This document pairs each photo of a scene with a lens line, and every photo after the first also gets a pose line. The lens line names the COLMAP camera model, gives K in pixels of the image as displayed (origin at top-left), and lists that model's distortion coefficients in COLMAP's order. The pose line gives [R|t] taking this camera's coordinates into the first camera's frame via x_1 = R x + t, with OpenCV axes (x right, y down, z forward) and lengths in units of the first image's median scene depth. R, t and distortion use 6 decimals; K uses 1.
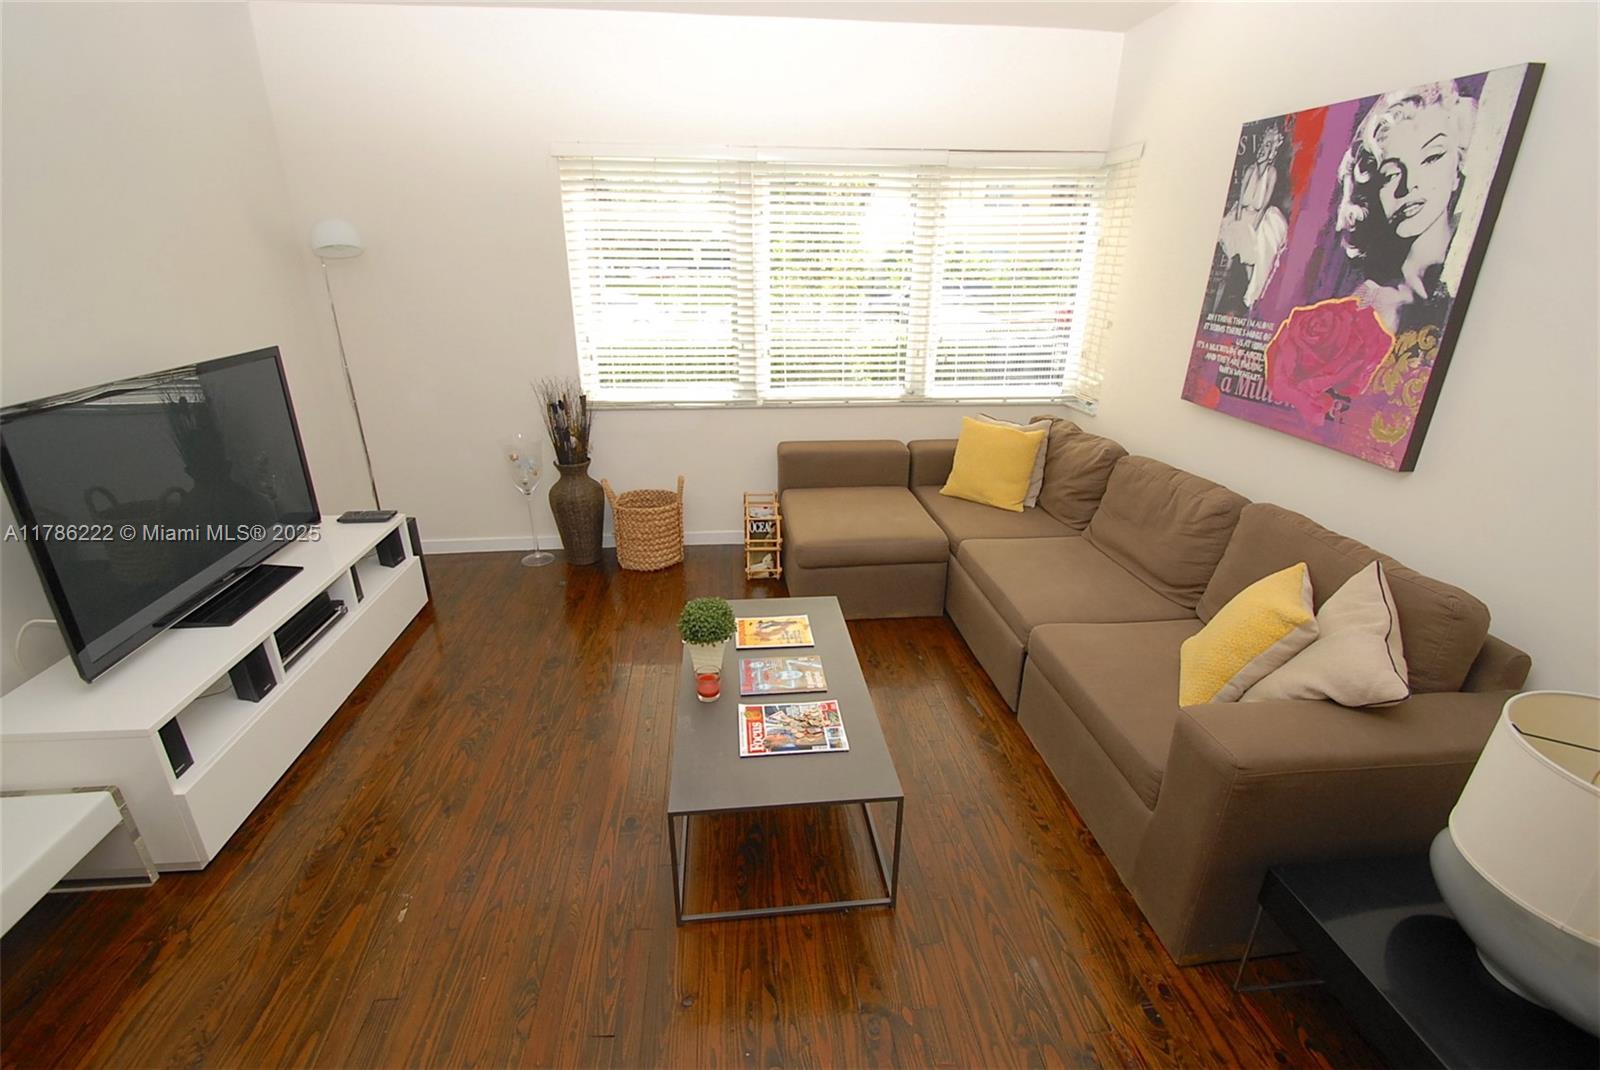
lens RADIAL K [[706.0, 0, 791.0], [0, 706.0, 529.9], [0, 0, 1]] dist [0.019962, -0.017028]
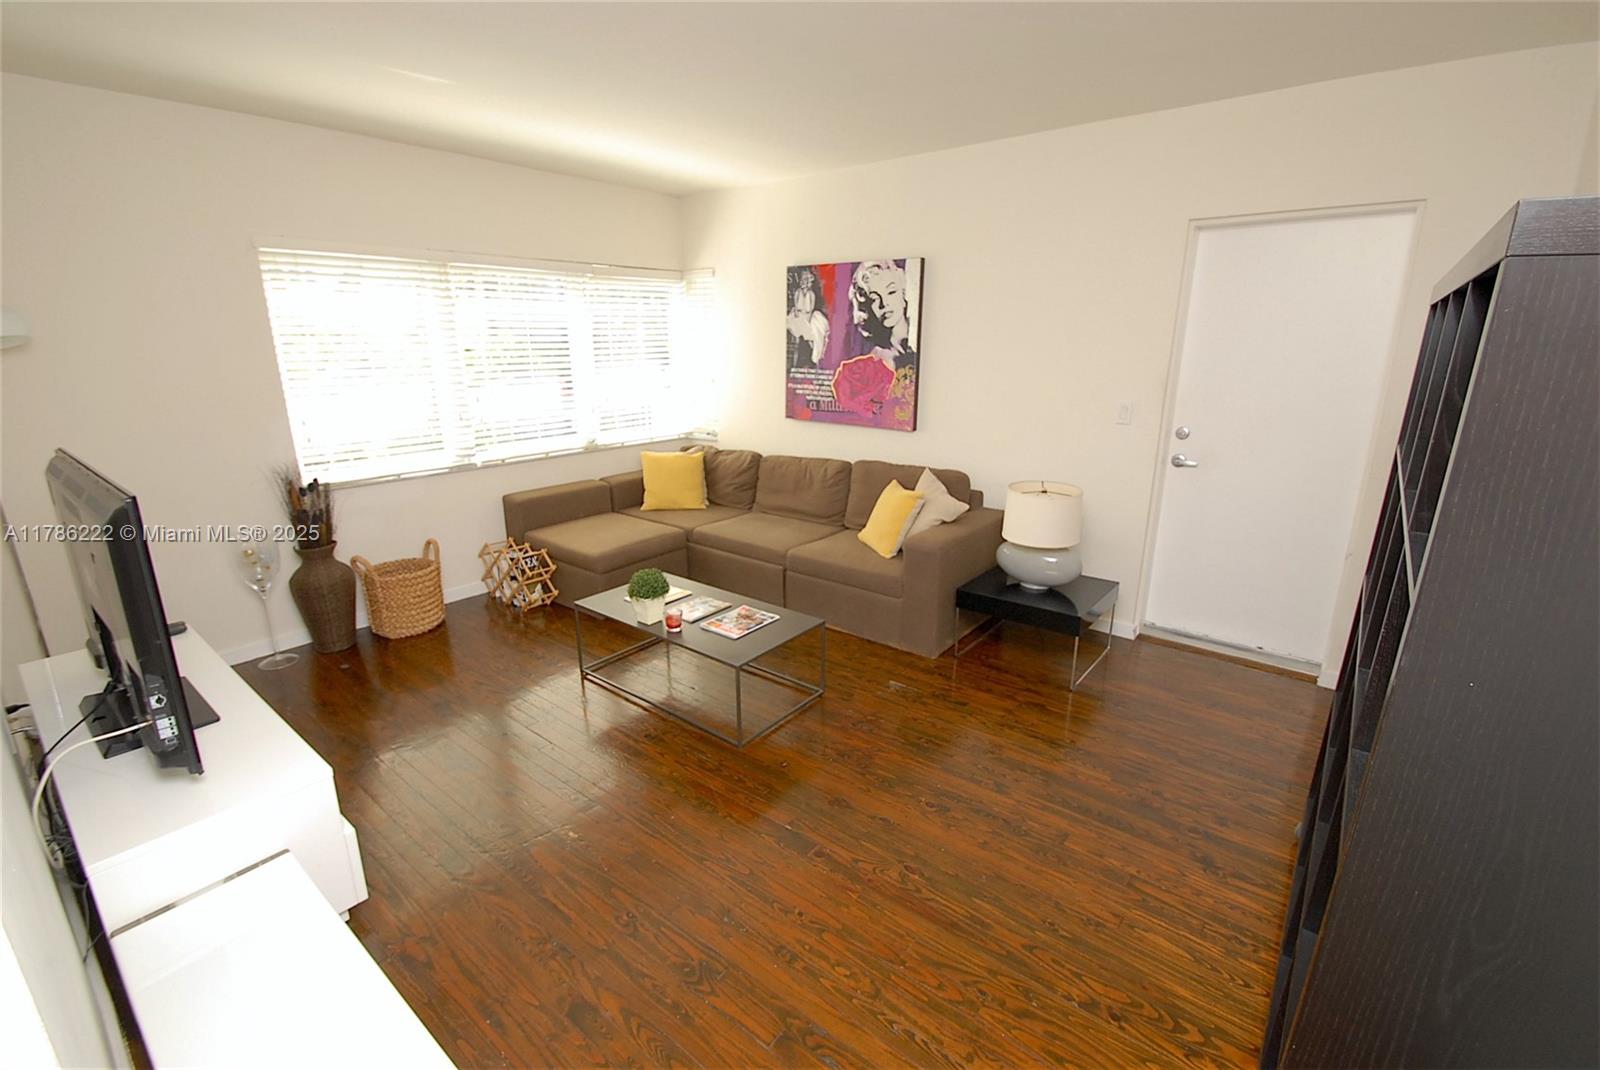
lens RADIAL K [[706.0, 0, 791.0], [0, 706.0, 529.9], [0, 0, 1]] dist [0.019962, -0.017028]
pose [[0.701347, -0.199231, 0.684412, -0.790799], [0.268912, 0.963153, 0.004806, 0.082293], [-0.660151, 0.180676, 0.729080, -0.231361]]
